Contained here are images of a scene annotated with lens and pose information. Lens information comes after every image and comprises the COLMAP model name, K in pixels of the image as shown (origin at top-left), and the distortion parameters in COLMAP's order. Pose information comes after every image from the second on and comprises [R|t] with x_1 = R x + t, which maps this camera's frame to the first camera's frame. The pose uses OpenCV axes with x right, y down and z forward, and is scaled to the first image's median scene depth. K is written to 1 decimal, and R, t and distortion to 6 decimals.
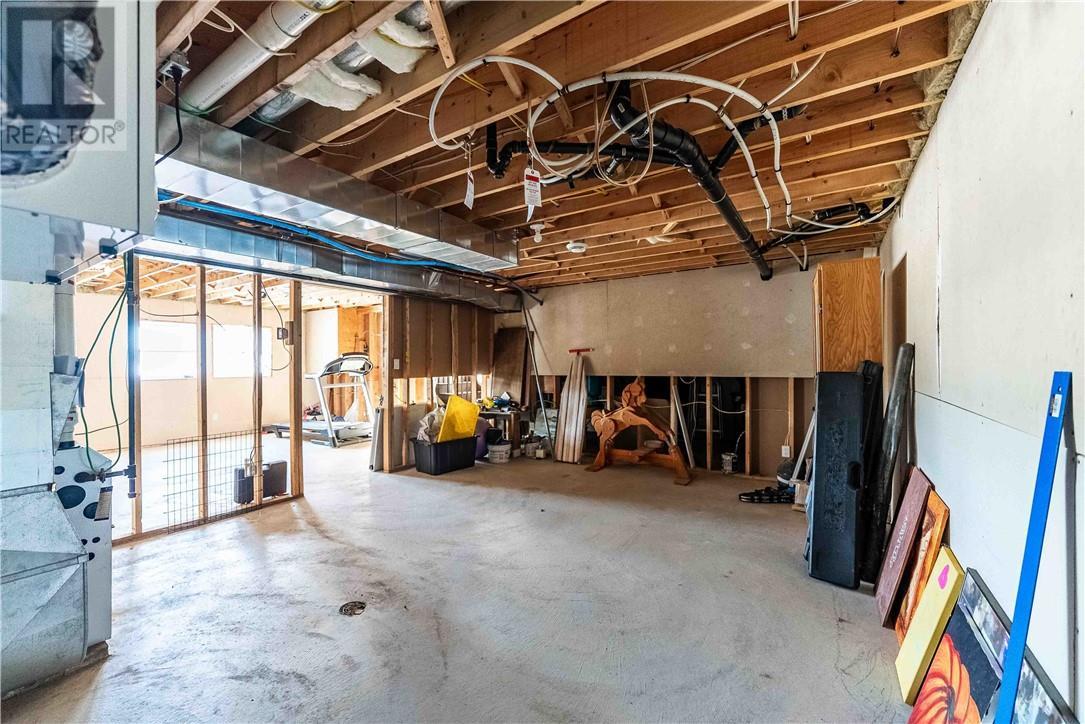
lens RADIAL K [[434.0, 0, 542.5], [0, 434.0, 362.0], [0, 0, 1]] dist [0.000720, 0.000061]
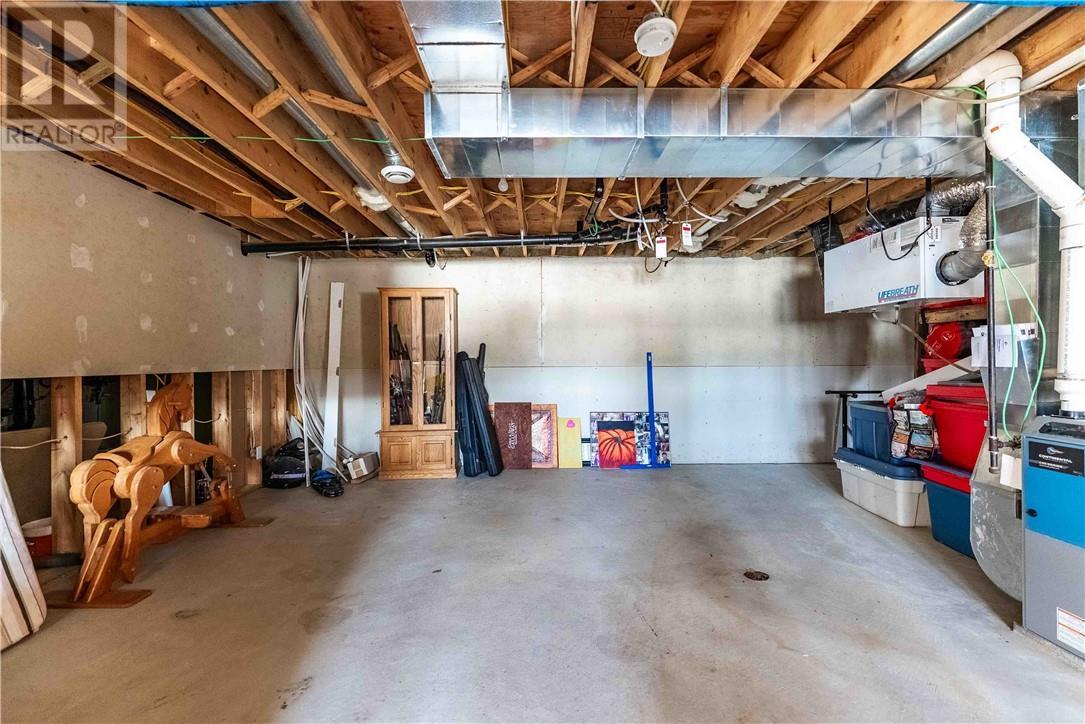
lens RADIAL K [[434.0, 0, 542.5], [0, 434.0, 362.0], [0, 0, 1]] dist [0.000720, 0.000061]
pose [[-0.557127, 0.011226, 0.830351, -0.463922], [0.013176, 0.999902, -0.004678, 0.027435], [-0.830323, 0.008334, -0.557220, 0.907657]]
